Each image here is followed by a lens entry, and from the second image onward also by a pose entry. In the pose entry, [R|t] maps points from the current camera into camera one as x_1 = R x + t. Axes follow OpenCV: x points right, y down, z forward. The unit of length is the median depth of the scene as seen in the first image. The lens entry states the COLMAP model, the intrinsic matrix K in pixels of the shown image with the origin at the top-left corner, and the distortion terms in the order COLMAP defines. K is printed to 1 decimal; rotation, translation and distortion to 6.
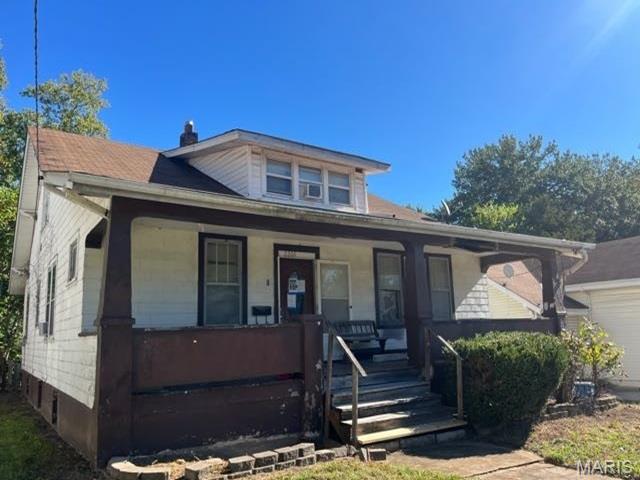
lens RADIAL K [[485.0, 0, 320.0], [0, 485.0, 240.0], [0, 0, 1]] dist [-0.003717, -0.004818]
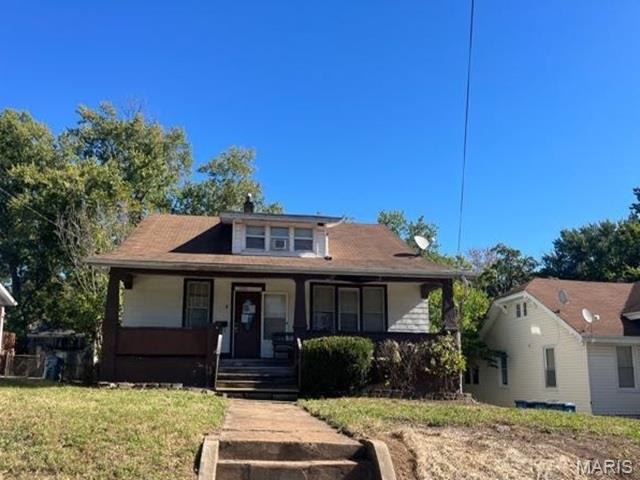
lens RADIAL K [[620.0, 0, 320.0], [0, 620.0, 240.0], [0, 0, 1]] dist [-0.001441, -0.002885]
pose [[0.854639, -0.074083, -0.513911, 1.079756], [0.048051, 0.996806, -0.063785, 0.010991], [0.516995, 0.029819, 0.855469, -0.537294]]
